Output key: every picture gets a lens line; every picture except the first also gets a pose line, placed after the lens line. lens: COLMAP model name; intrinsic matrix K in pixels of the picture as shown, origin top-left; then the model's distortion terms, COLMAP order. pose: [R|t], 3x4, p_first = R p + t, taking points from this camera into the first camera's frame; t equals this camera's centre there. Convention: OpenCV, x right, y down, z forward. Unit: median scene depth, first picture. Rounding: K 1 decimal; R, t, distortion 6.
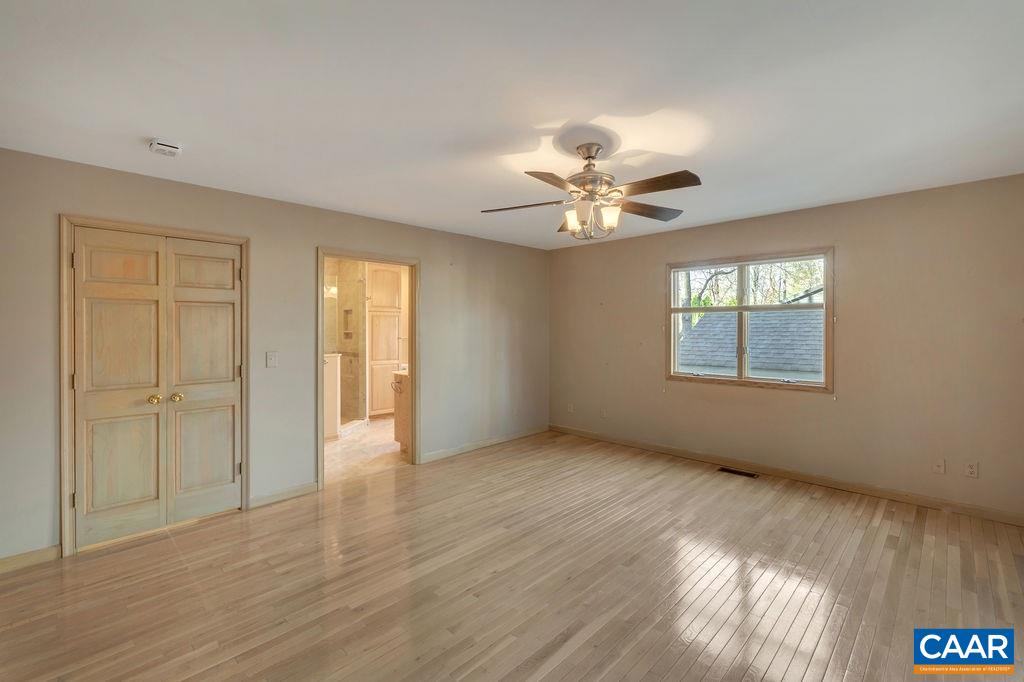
lens RADIAL K [[449.5, 0, 513.2], [0, 449.5, 335.4], [0, 0, 1]] dist [0.000708, 0.000124]
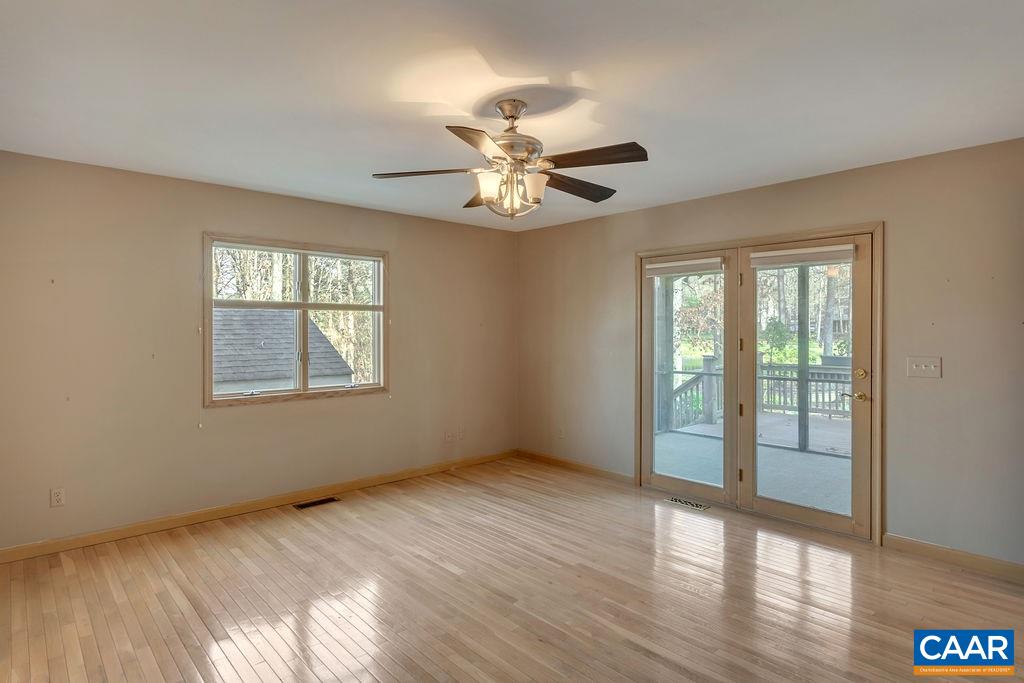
lens RADIAL K [[555.9, 0, 512.0], [0, 555.9, 341.5], [0, 0, 1]] dist [-0.000771, -0.000177]
pose [[0.061186, -0.020776, 0.997910, -0.529220], [0.017749, 0.999648, 0.019724, -0.008636], [-0.997969, 0.016505, 0.061533, 0.602598]]
